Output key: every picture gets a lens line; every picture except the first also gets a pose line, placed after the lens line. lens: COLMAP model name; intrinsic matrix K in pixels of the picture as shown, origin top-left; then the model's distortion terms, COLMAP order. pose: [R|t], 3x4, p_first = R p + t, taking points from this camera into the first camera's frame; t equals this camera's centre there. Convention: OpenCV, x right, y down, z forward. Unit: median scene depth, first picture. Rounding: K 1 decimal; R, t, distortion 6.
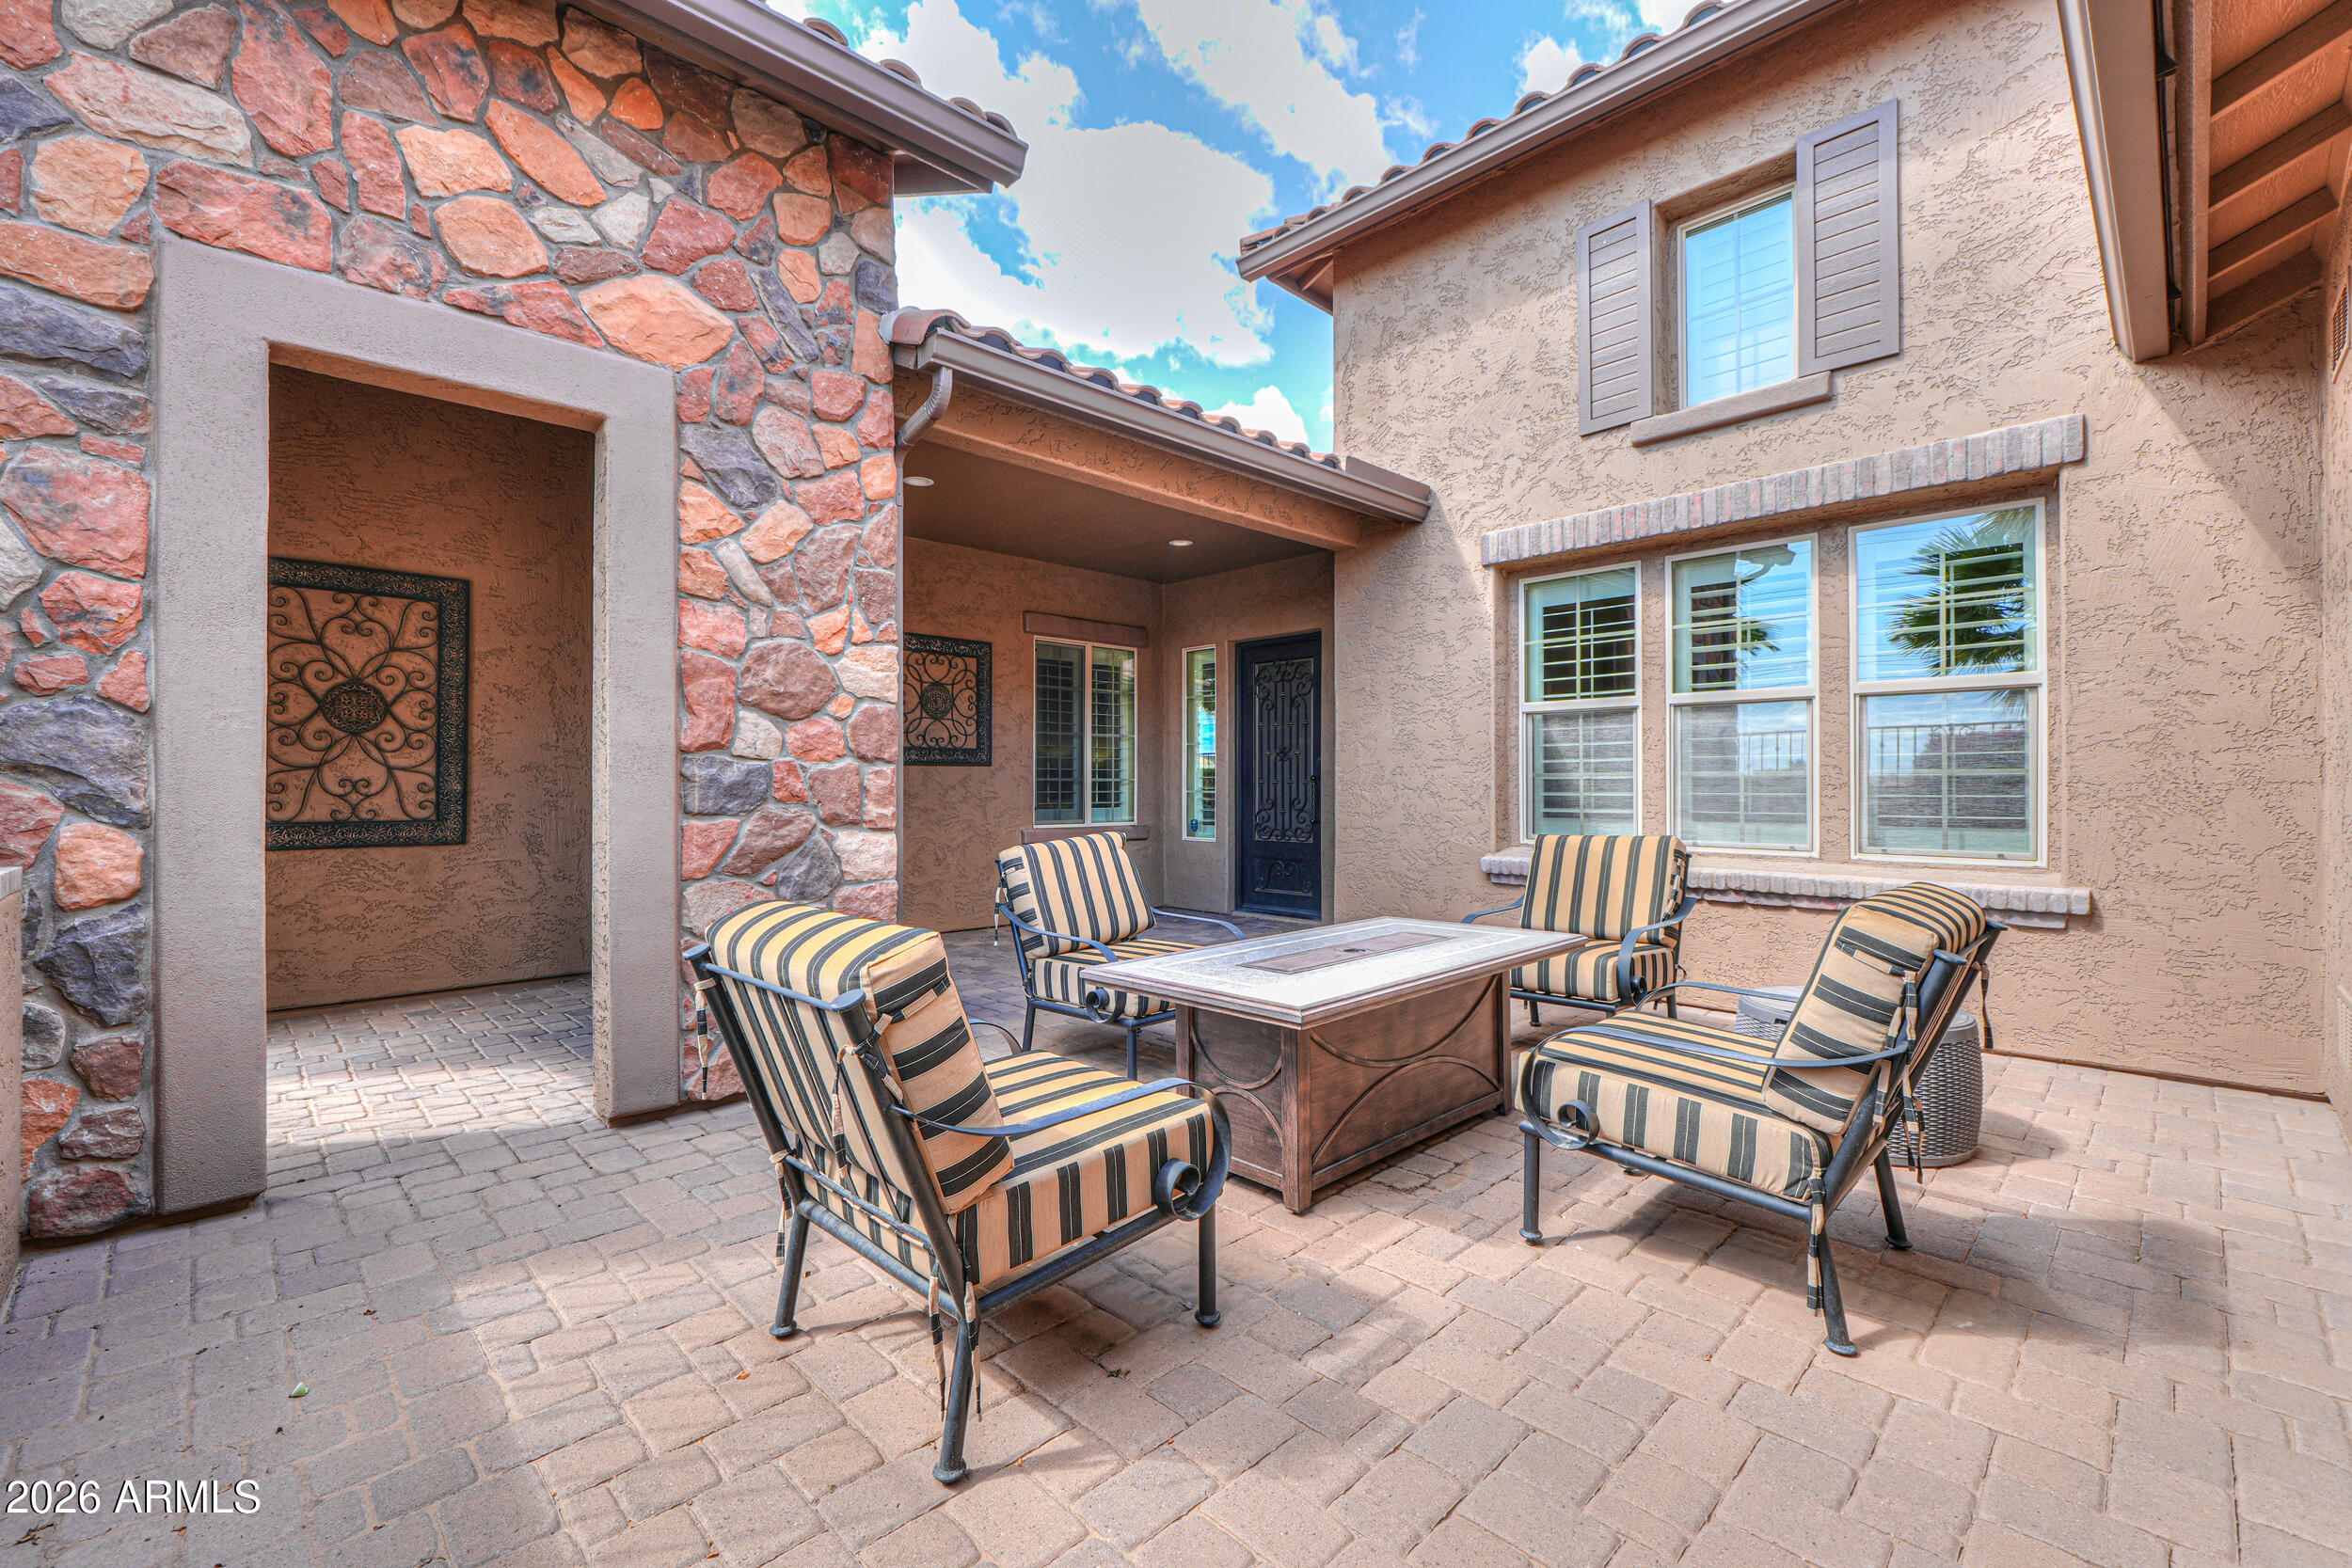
lens RADIAL K [[1000.2, 0, 1162.0], [0, 1000.2, 785.0], [0, 0, 1]] dist [0.000920, 0.000069]
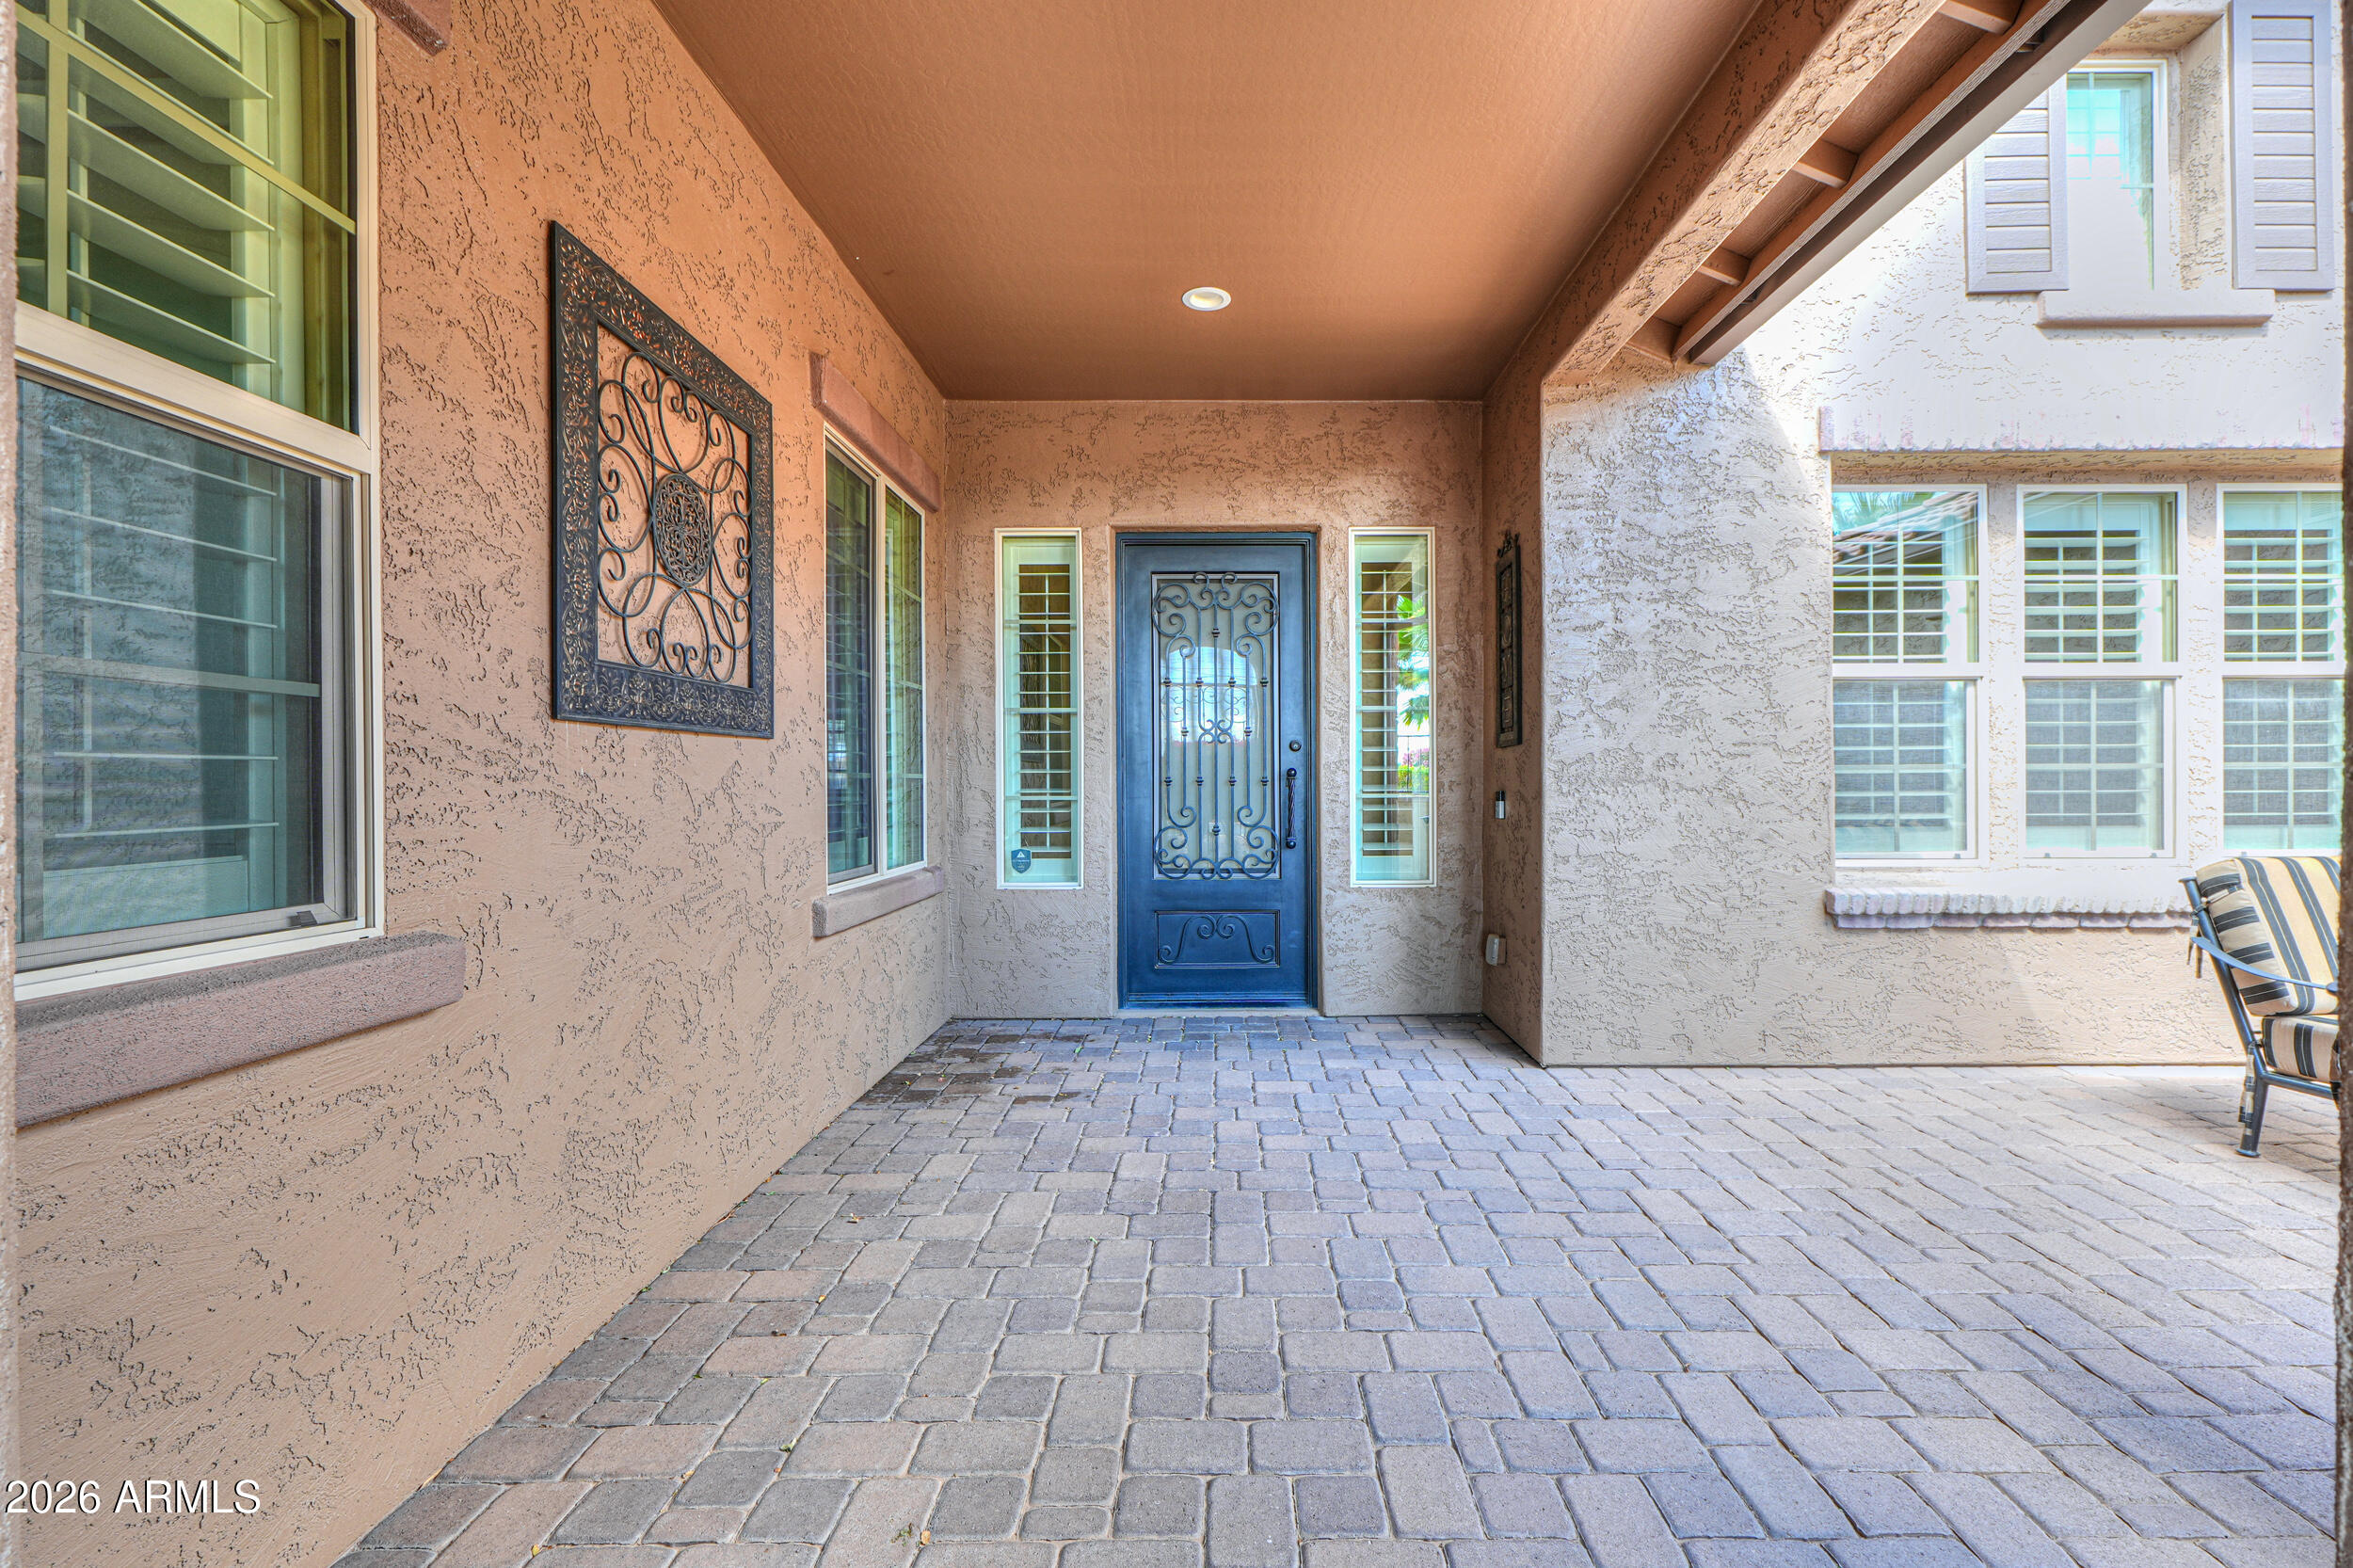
lens RADIAL K [[1000.7, 0, 1162.5], [0, 1000.7, 785.0], [0, 0, 1]] dist [0.000920, 0.000069]
pose [[0.678052, -0.008515, 0.734965, -0.458342], [0.006404, 0.999963, 0.005678, -0.004807], [-0.734986, 0.000857, 0.678081, 0.860553]]
